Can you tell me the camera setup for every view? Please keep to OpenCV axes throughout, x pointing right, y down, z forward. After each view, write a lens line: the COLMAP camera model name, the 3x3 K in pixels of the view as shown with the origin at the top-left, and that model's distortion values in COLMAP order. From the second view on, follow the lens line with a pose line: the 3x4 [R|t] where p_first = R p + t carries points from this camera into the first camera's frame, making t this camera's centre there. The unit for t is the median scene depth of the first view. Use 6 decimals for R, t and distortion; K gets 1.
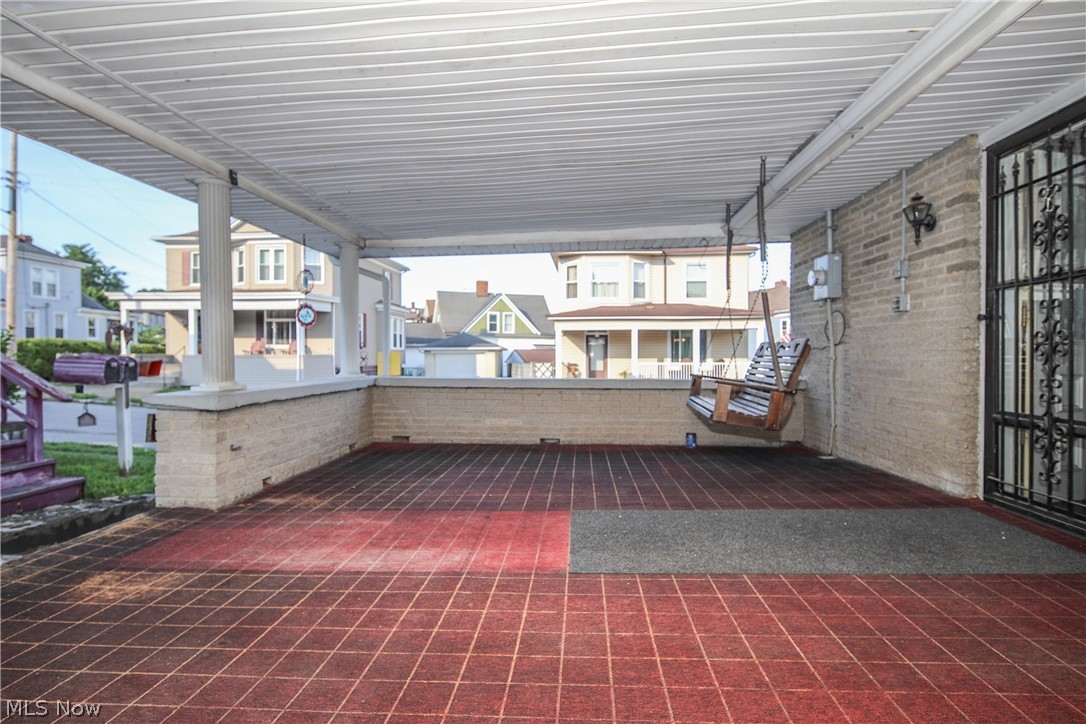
lens RADIAL K [[544.9, 0, 537.1], [0, 544.9, 361.1], [0, 0, 1]] dist [0.006867, -0.006587]
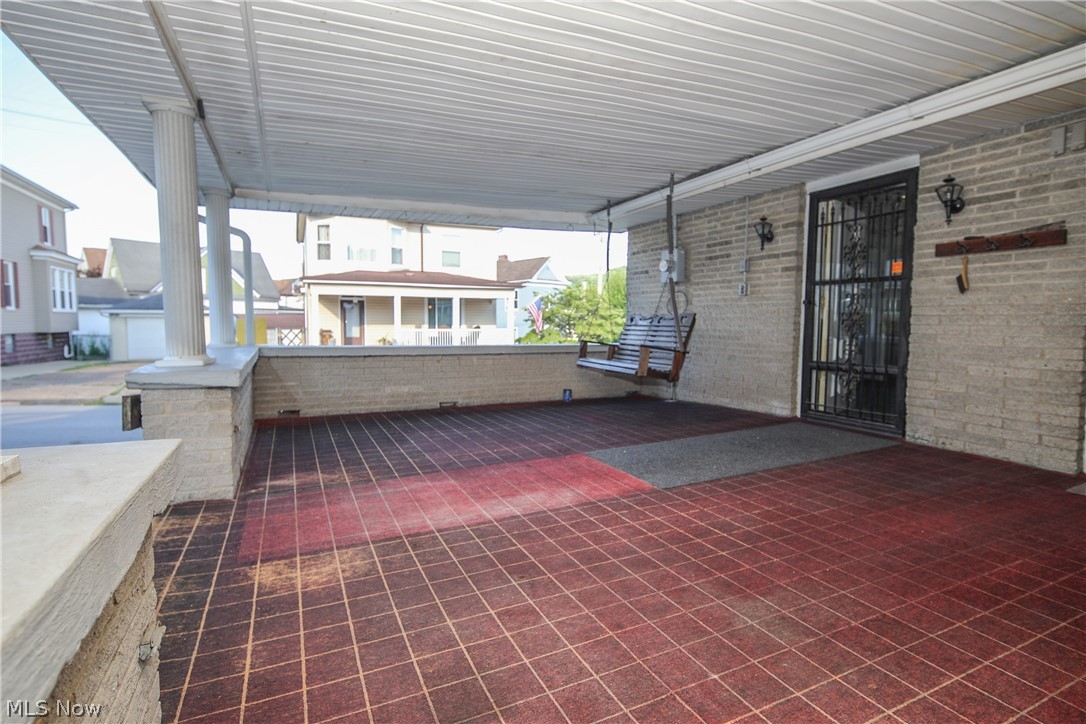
lens RADIAL K [[544.9, 0, 534.8], [0, 544.9, 360.5], [0, 0, 1]] dist [0.006867, -0.006587]
pose [[0.869591, -0.028213, 0.492966, -0.571915], [-0.002009, 0.998156, 0.060669, -0.005115], [-0.493768, -0.053747, 0.867931, 0.005540]]
